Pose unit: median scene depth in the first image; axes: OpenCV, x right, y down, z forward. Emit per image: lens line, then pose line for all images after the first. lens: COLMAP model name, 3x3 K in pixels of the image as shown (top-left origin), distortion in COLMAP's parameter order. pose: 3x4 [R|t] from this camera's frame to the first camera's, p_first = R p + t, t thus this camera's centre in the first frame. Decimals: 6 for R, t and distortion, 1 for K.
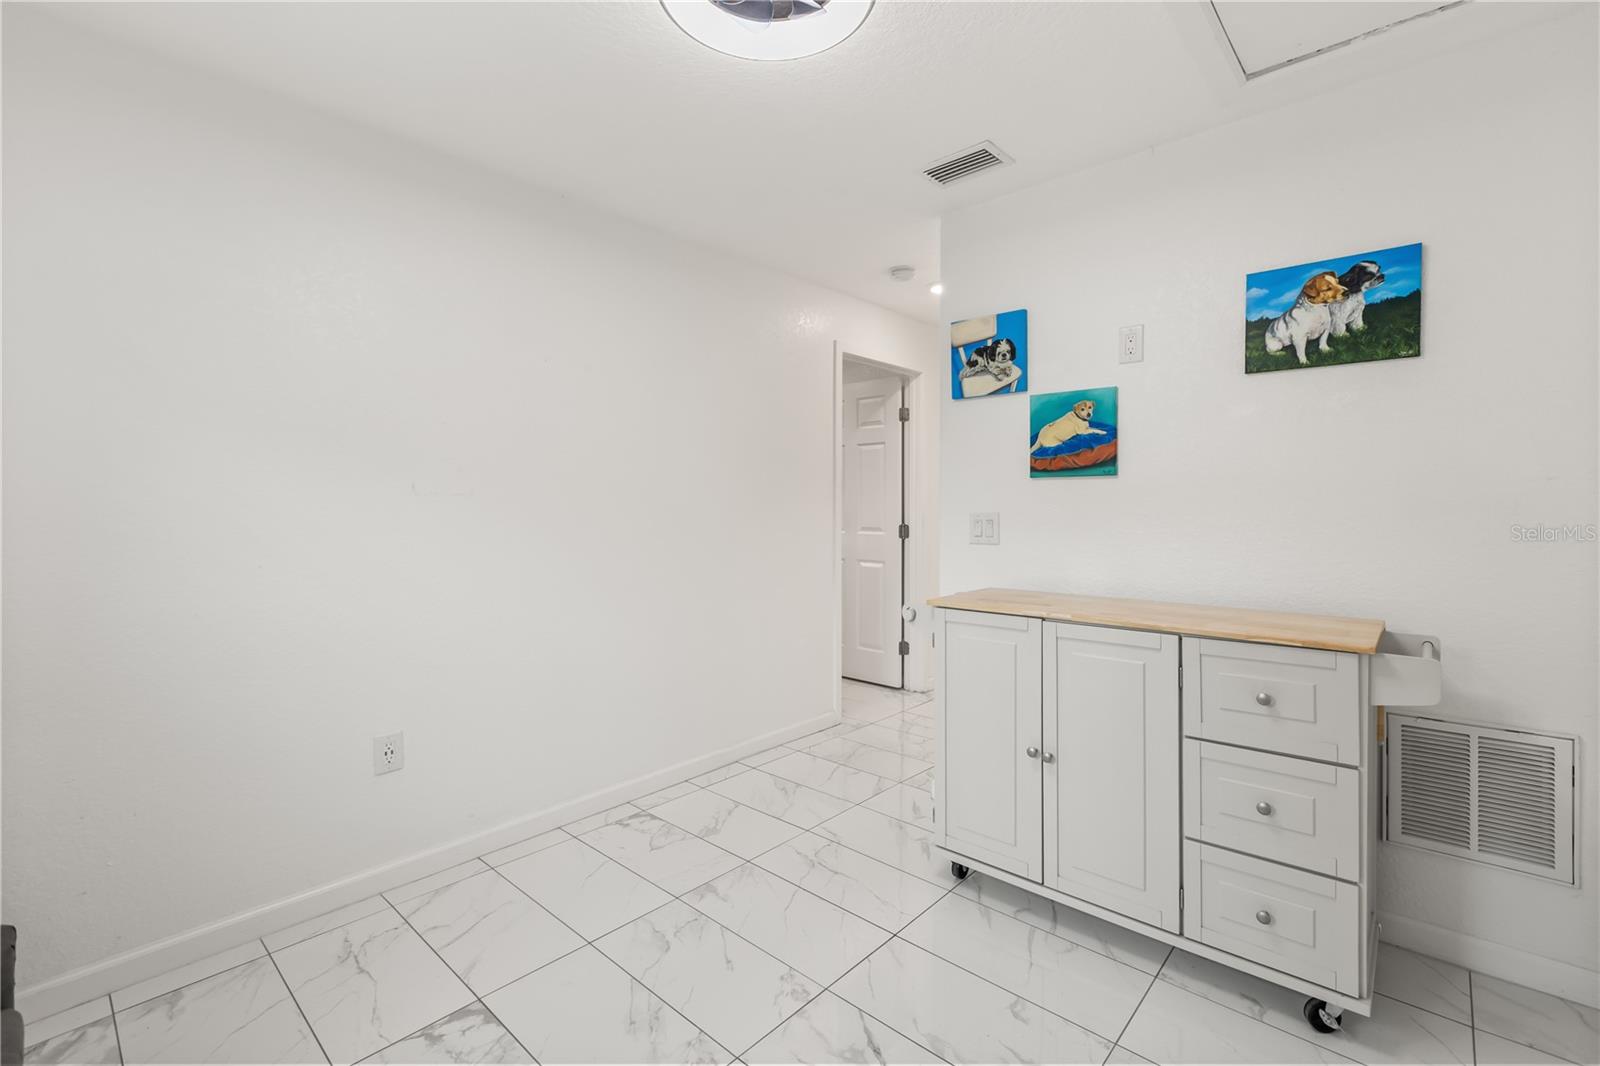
lens RADIAL K [[722.3, 0, 798.6], [0, 722.3, 499.8], [0, 0, 1]] dist [0.003497, -0.000750]
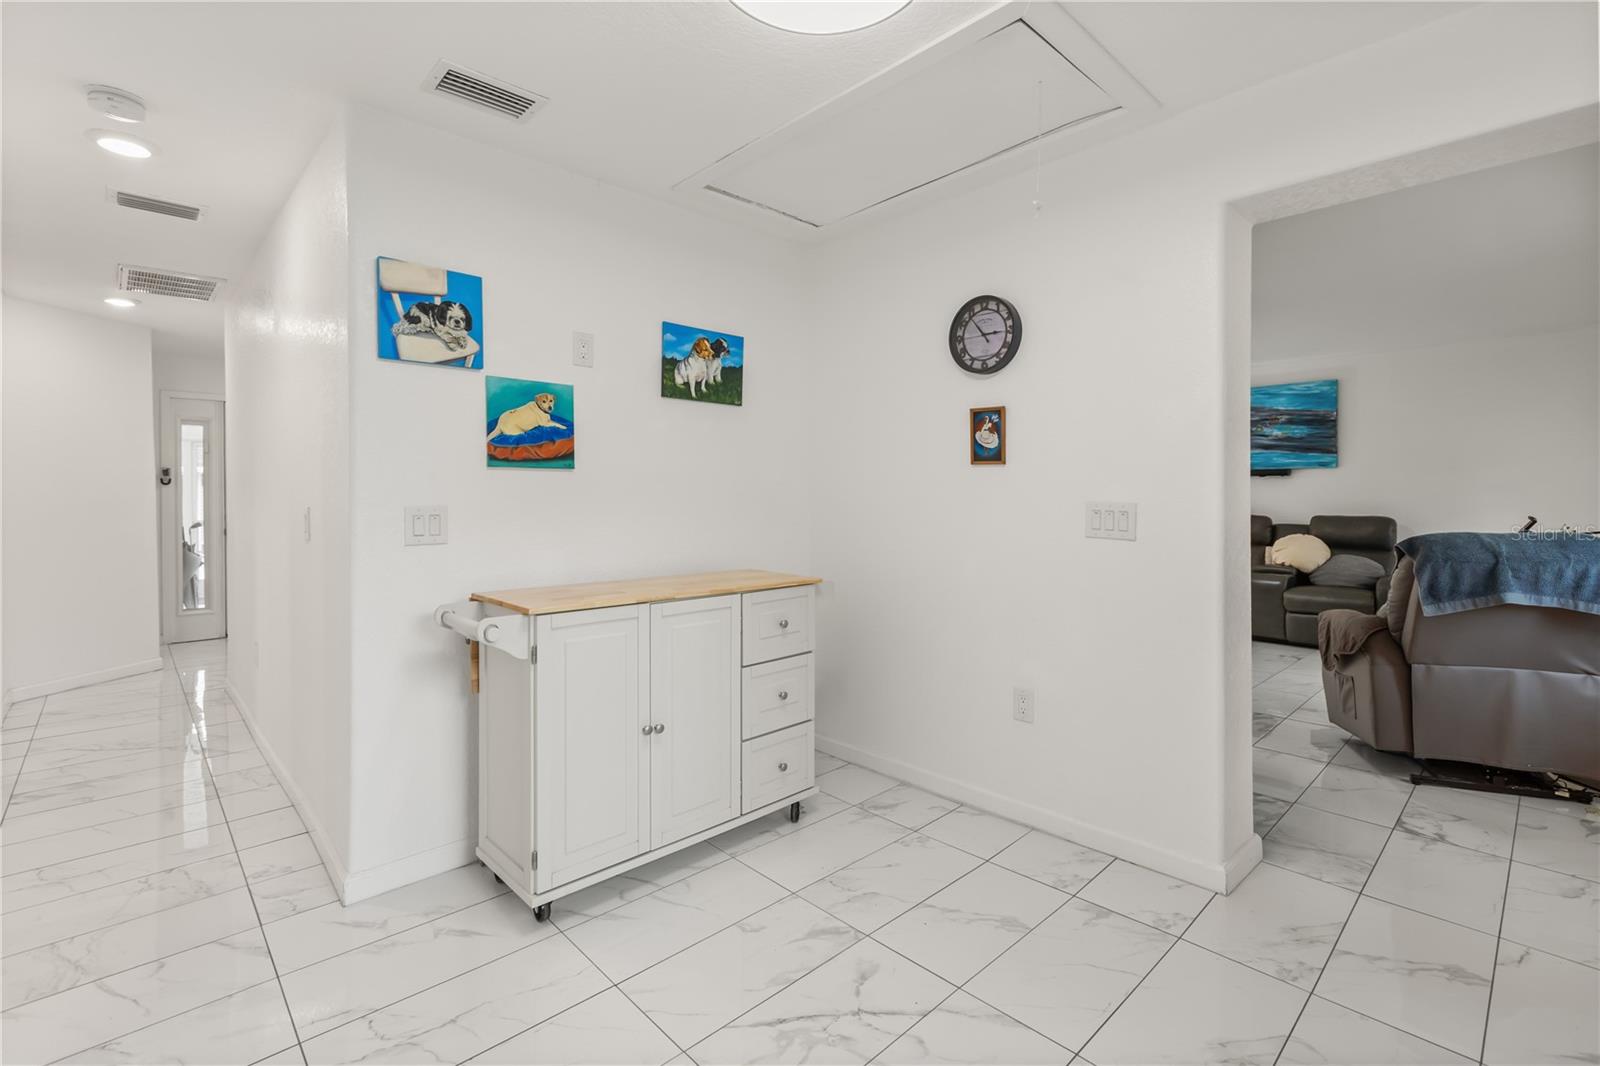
lens RADIAL K [[722.3, 0, 828.2], [0, 722.3, 489.8], [0, 0, 1]] dist [0.003497, -0.000750]
pose [[0.048287, 0.011430, 0.998768, -0.596968], [-0.005207, 0.999924, -0.011192, 0.006610], [-0.998820, -0.004660, 0.048343, 0.566327]]
